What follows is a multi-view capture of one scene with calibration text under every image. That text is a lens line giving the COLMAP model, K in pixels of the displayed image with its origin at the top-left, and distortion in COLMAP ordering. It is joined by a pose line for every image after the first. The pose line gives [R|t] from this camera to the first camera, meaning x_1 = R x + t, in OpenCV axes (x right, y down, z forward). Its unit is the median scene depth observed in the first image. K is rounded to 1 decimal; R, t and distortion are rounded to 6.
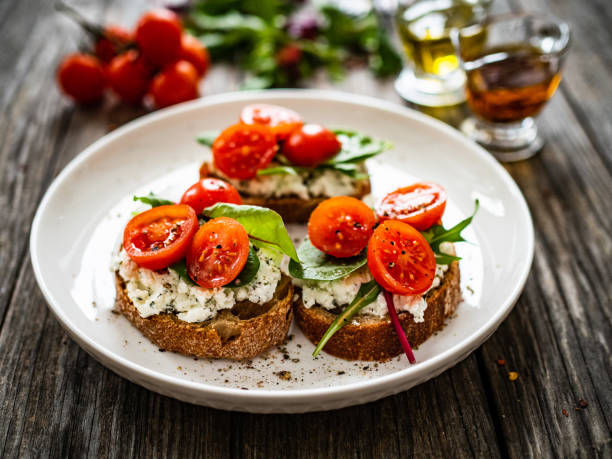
lens RADIAL K [[898.6, 0, 306.0], [0, 898.6, 229.5], [0, 0, 1]] dist [-0.121104, 0.031801]
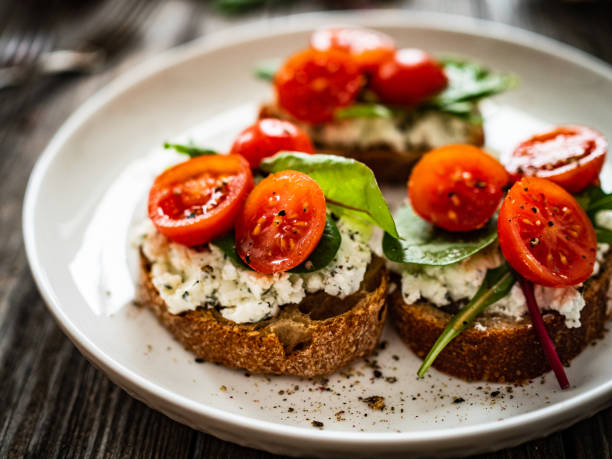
lens RADIAL K [[909.8, 0, 295.0], [0, 909.8, 212.3], [0, 0, 1]] dist [-0.137781, 0.104412]
pose [[0.996365, 0.009392, -0.084664, -0.027530], [-0.008814, 0.999935, 0.007202, 0.012928], [0.084726, -0.006430, 0.996384, 0.300028]]
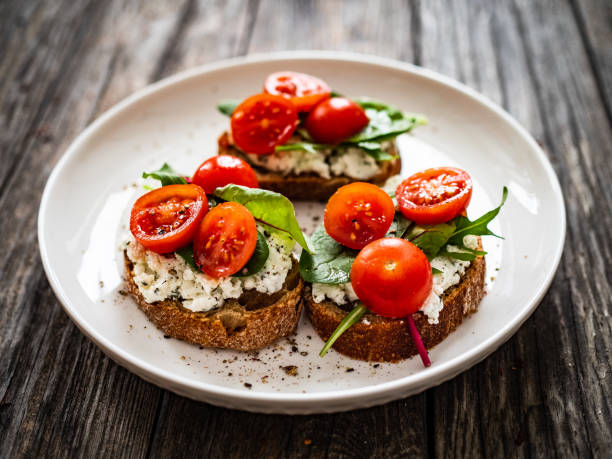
lens RADIAL K [[898.6, 0, 306.0], [0, 898.6, 229.5], [0, 0, 1]] dist [-0.121104, 0.031801]
pose [[0.997294, 0.032776, -0.065798, 0.048979], [-0.026906, 0.995740, 0.088198, -0.070485], [0.068409, -0.086189, 0.993927, 0.057326]]
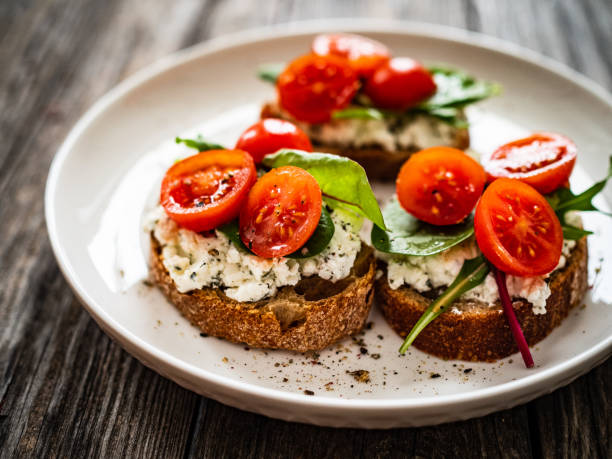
lens RADIAL K [[898.6, 0, 306.0], [0, 898.6, 229.5], [0, 0, 1]] dist [-0.121104, 0.031801]
pose [[0.997168, 0.039144, -0.064223, -0.026039], [-0.037033, 0.998744, 0.033750, 0.013534], [0.065463, -0.031276, 0.997365, 0.230523]]
